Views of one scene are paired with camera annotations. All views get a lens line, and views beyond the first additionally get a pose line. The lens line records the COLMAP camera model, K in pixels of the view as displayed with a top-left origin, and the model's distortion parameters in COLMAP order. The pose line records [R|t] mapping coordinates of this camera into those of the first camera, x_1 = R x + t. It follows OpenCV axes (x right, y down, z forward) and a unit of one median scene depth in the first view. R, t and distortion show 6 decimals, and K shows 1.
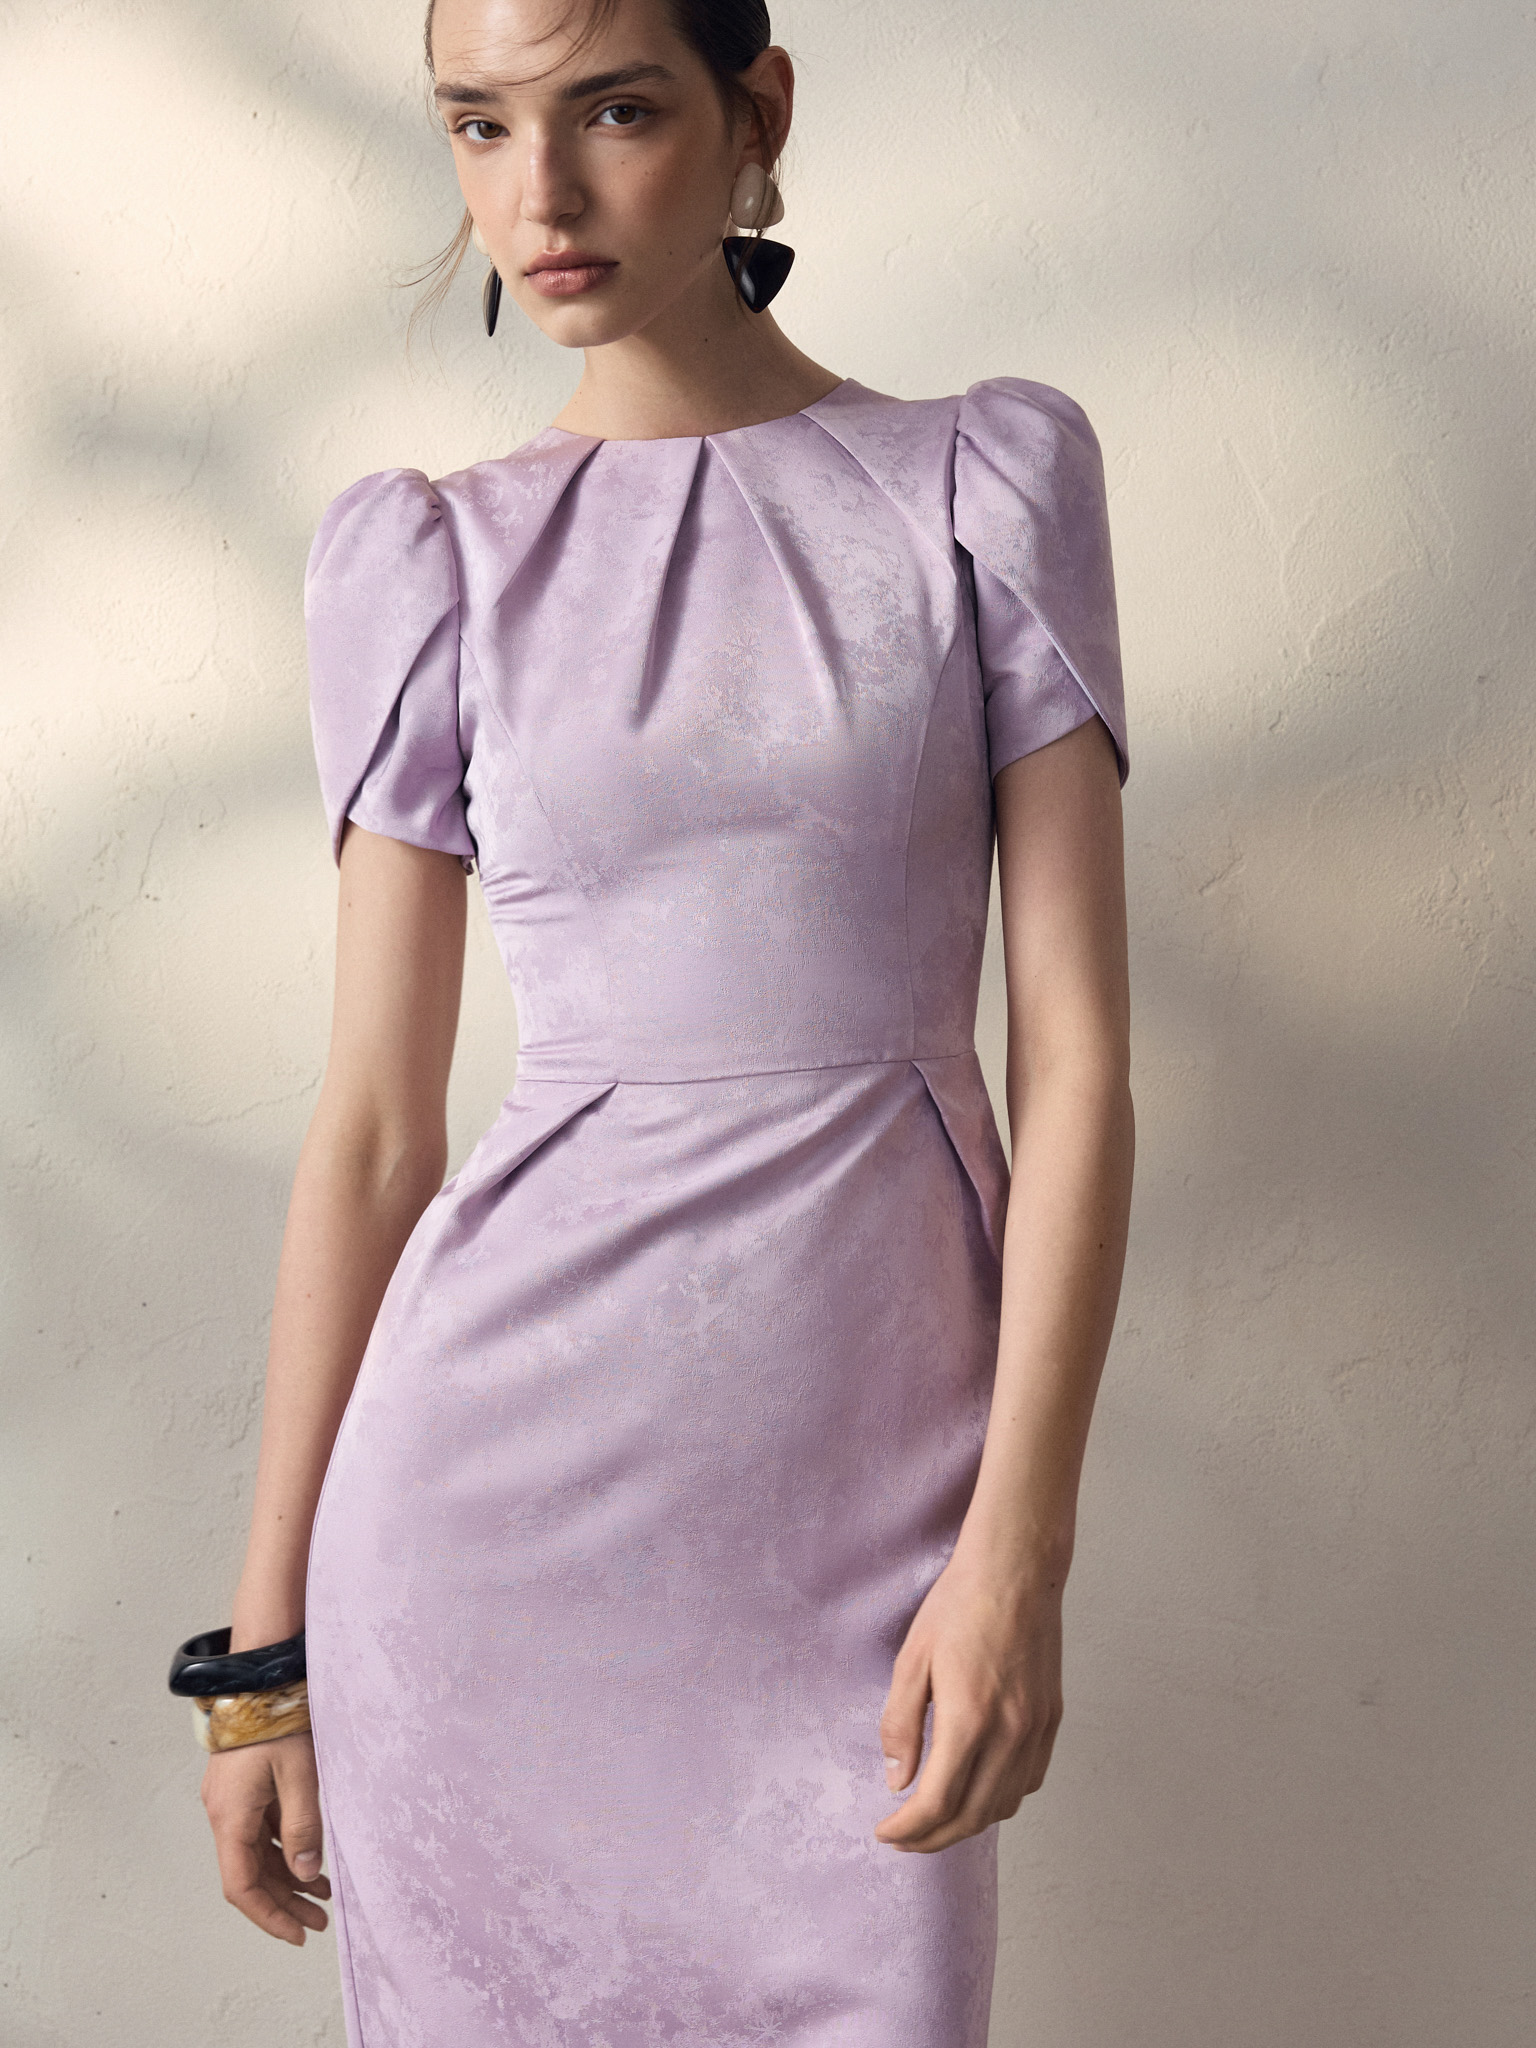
lens RADIAL K [[3862.8, 0, 766.3], [0, 3862.8, 1011.7], [0, 0, 1]] dist [-0.005109, 0.000000]
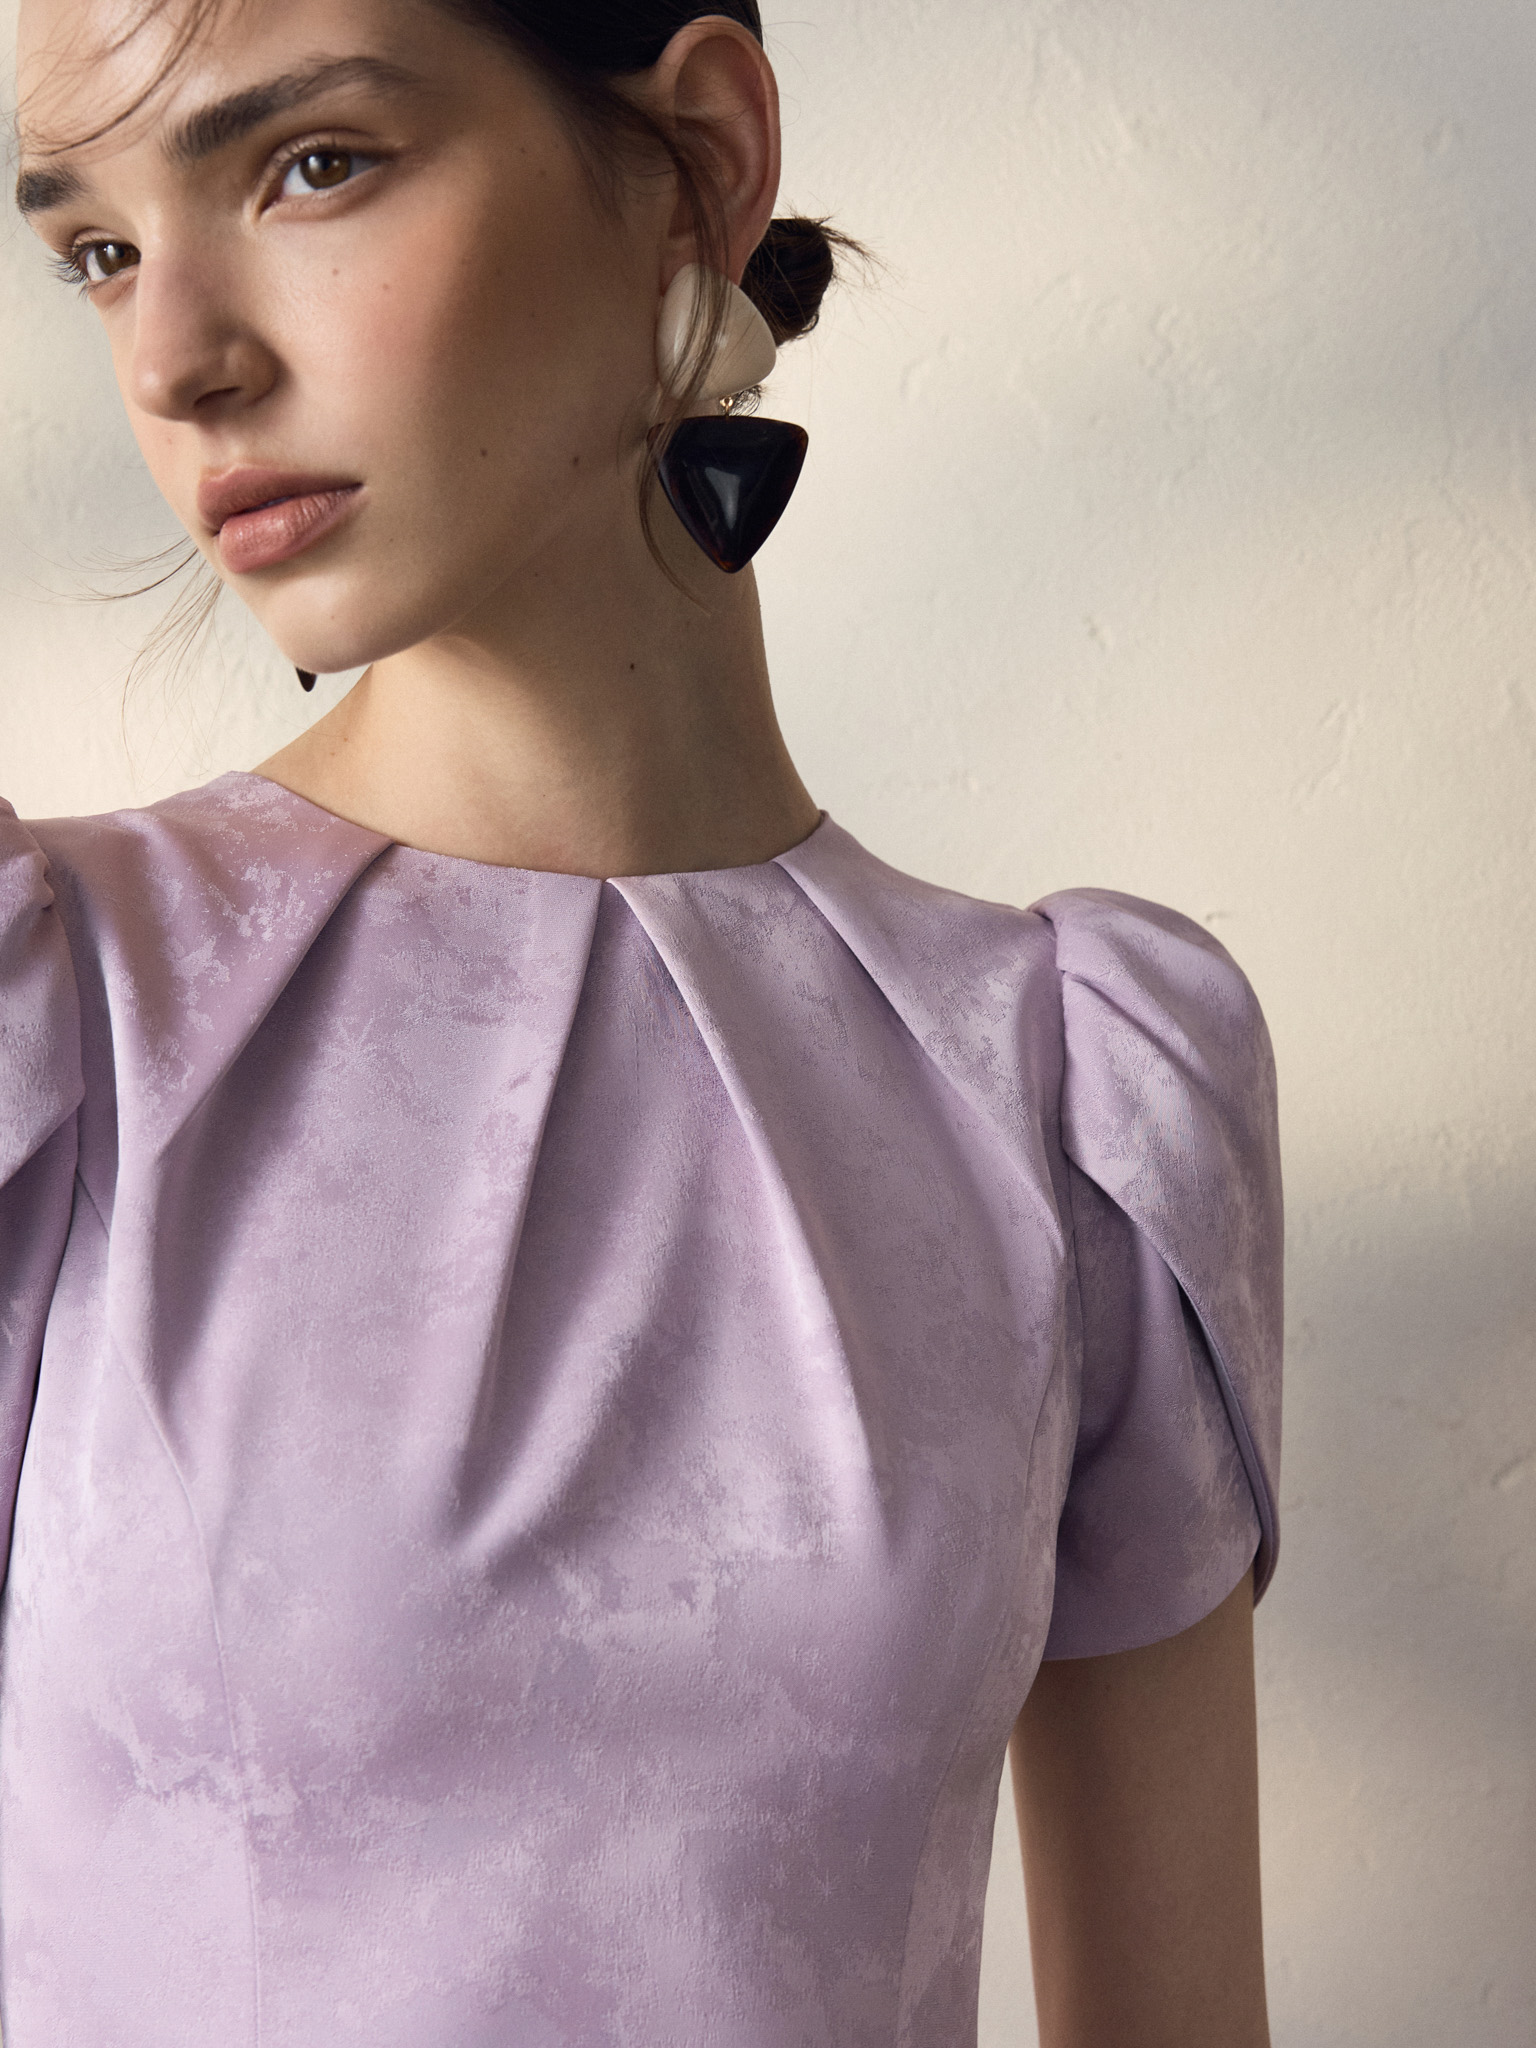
lens RADIAL K [[3862.8, 0, 758.4], [0, 3862.8, 1016.1], [0, 0, 1]] dist [-0.005109, 0.000000]
pose [[0.999061, -0.031608, 0.029648, -0.010223], [0.031544, 0.999499, 0.002647, -0.104107], [-0.029716, -0.001709, 0.999557, 0.435286]]
